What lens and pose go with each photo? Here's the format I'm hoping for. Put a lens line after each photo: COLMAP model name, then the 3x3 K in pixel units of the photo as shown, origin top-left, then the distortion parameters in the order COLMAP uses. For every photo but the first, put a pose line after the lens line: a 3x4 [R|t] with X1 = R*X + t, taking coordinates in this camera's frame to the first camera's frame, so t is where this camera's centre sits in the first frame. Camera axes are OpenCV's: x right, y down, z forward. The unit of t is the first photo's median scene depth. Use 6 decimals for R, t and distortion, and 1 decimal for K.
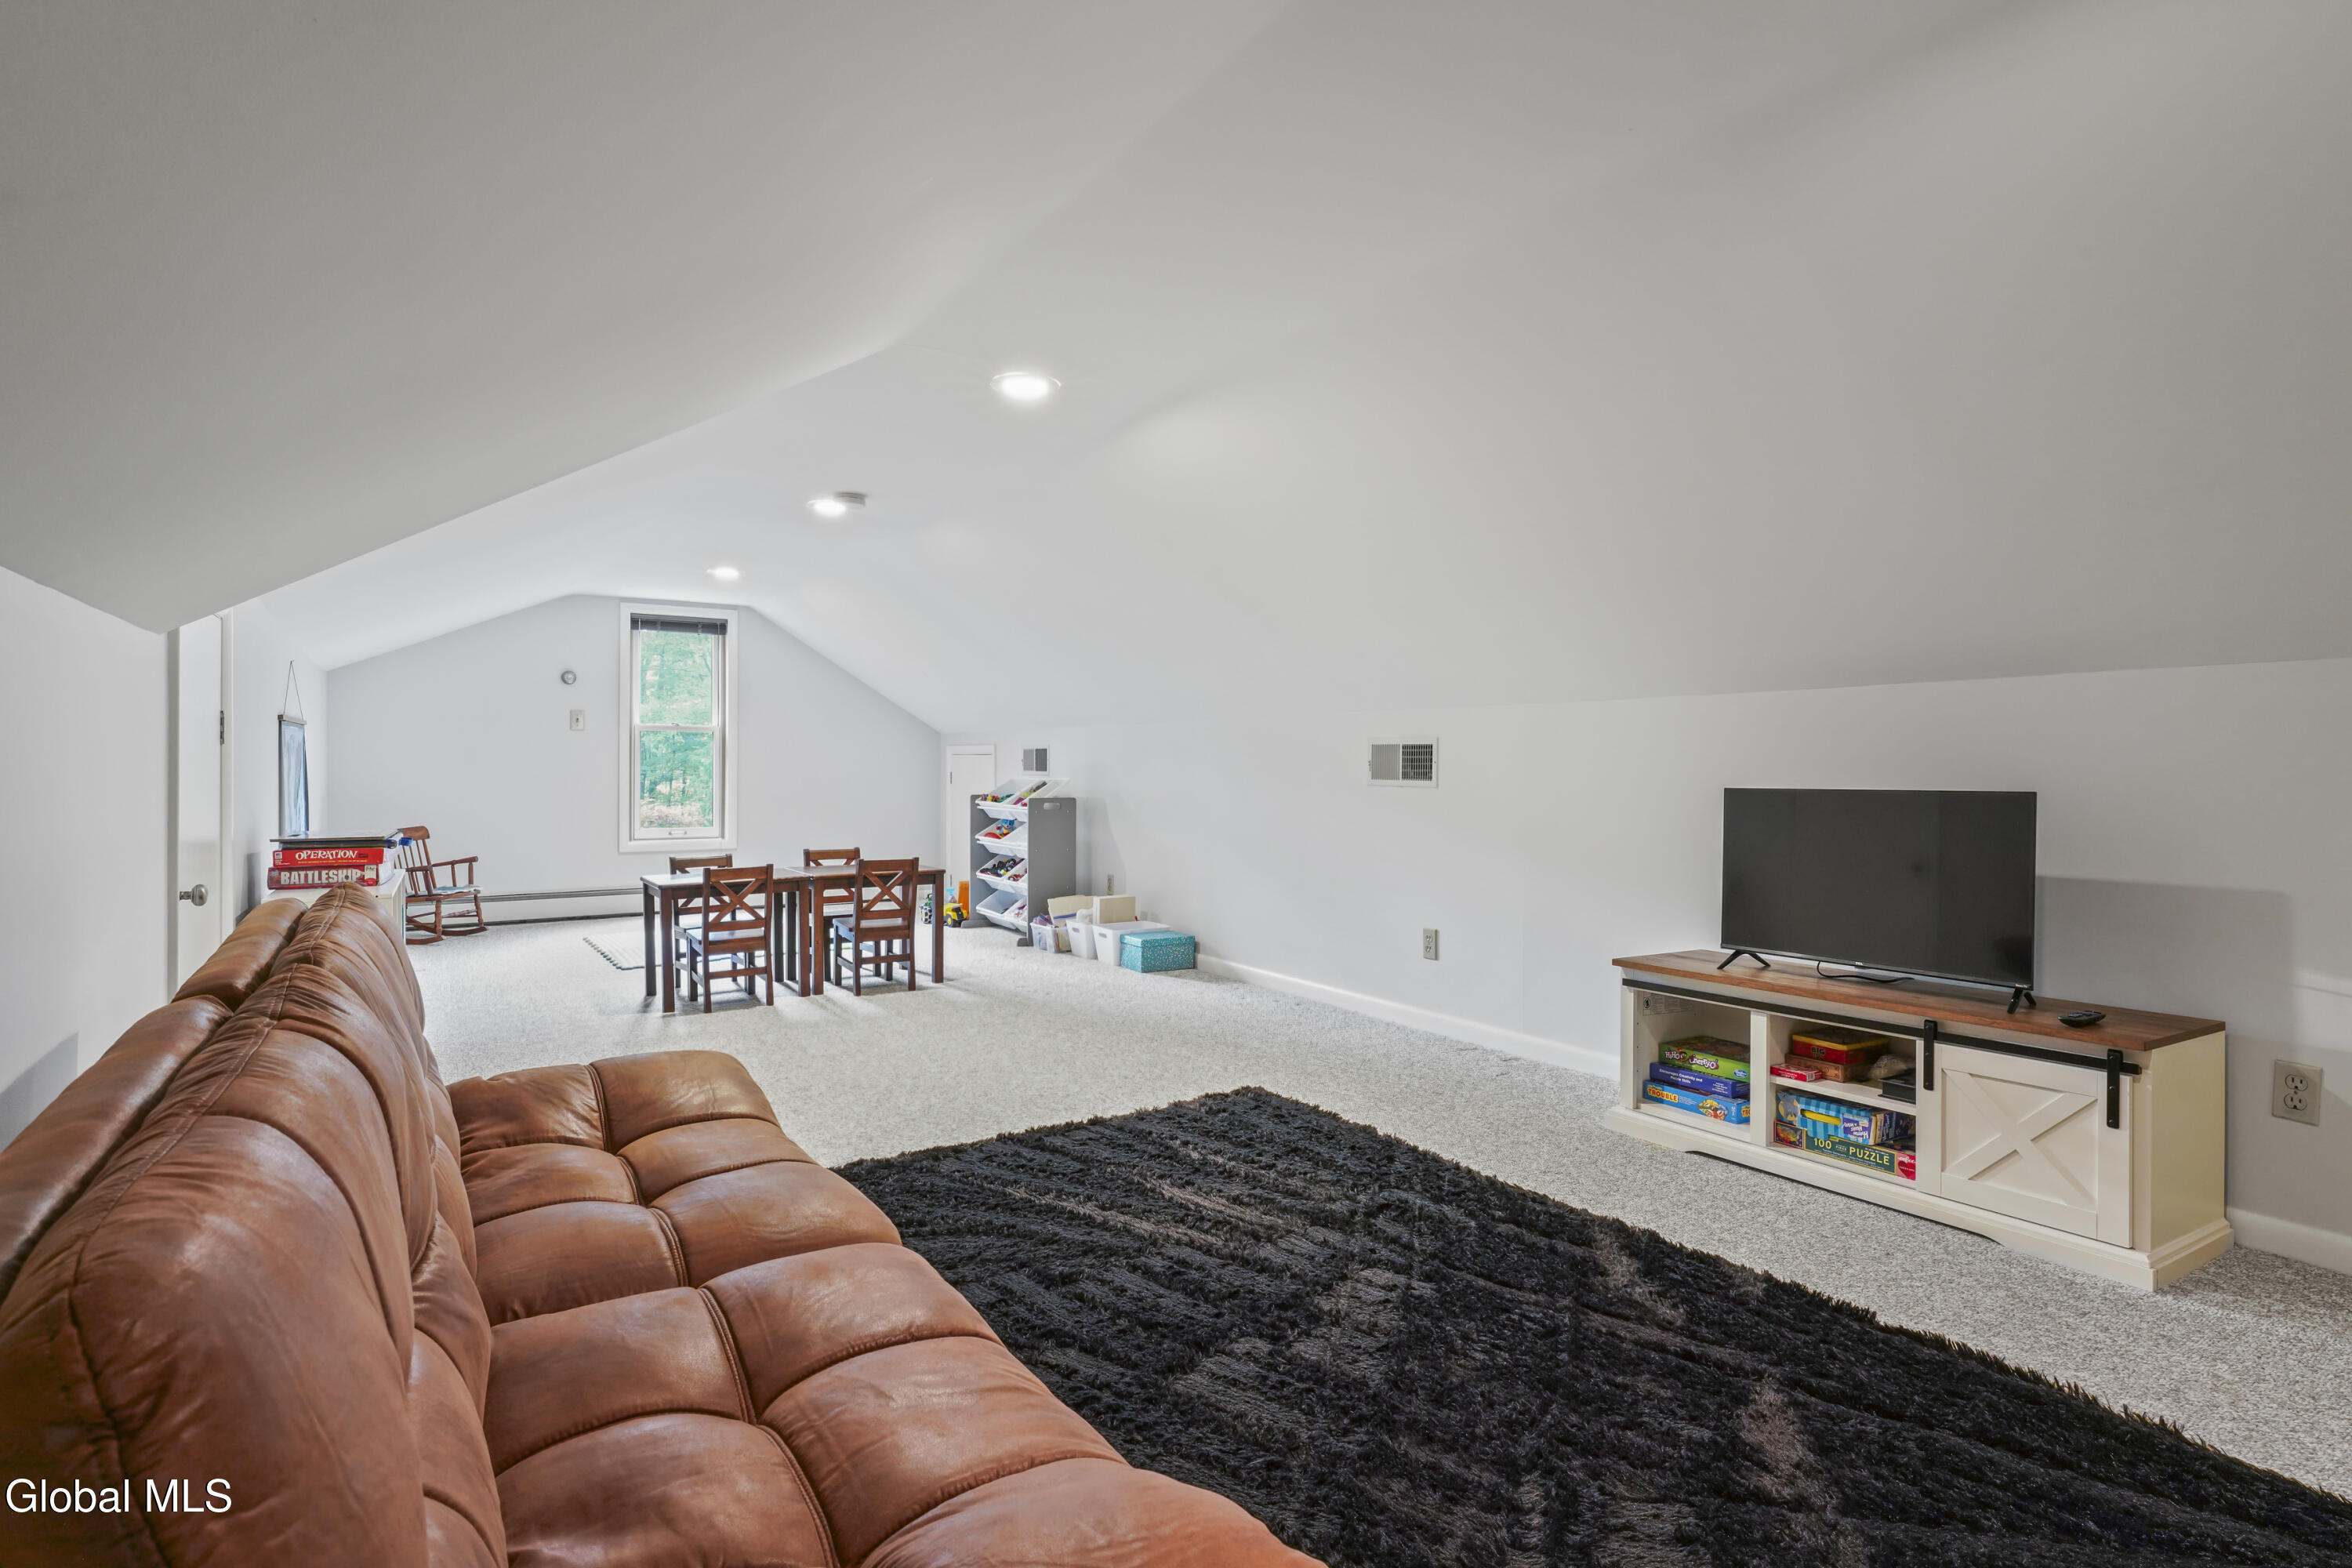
lens RADIAL K [[1322.1, 0, 1176.0], [0, 1322.1, 784.0], [0, 0, 1]] dist [-0.000326, -0.000249]
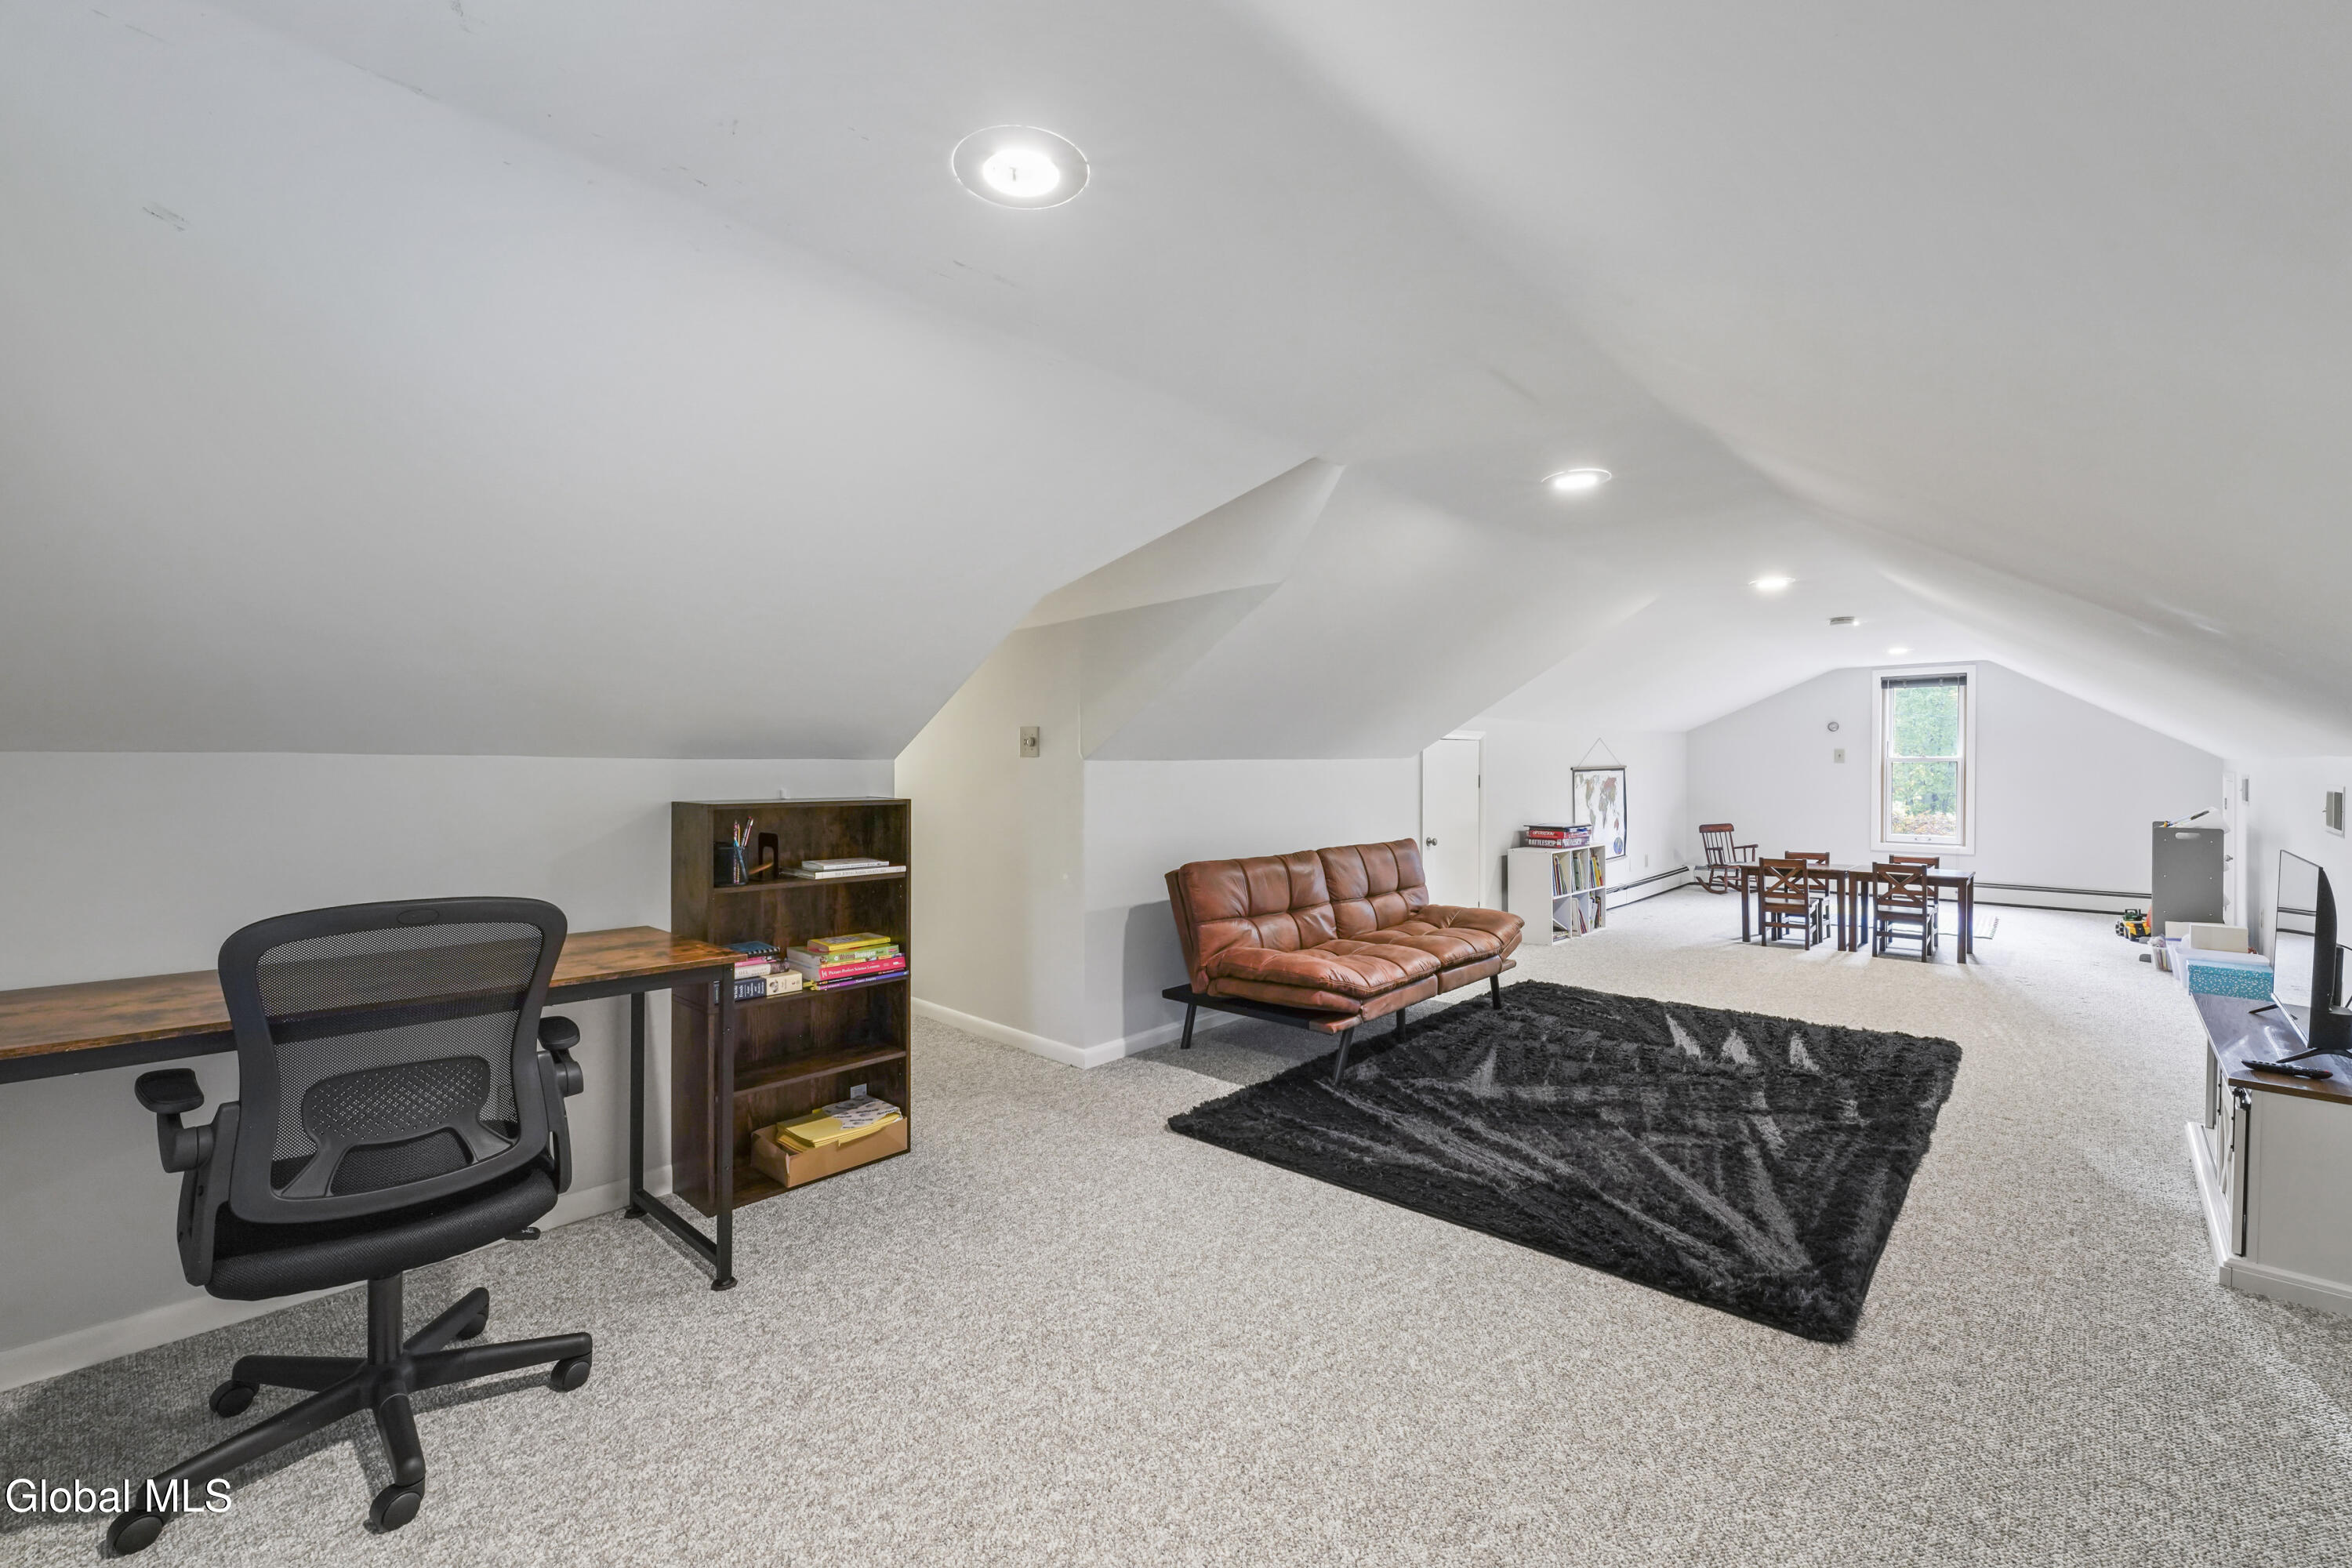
lens RADIAL K [[1030.8, 0, 1176.0], [0, 1030.8, 784.0], [0, 0, 1]] dist [-0.000438, -0.000075]
pose [[0.316146, 0.005822, -0.948693, 0.455191], [0.001081, 0.999978, 0.006497, -0.027812], [0.948710, -0.003079, 0.316133, -0.066983]]
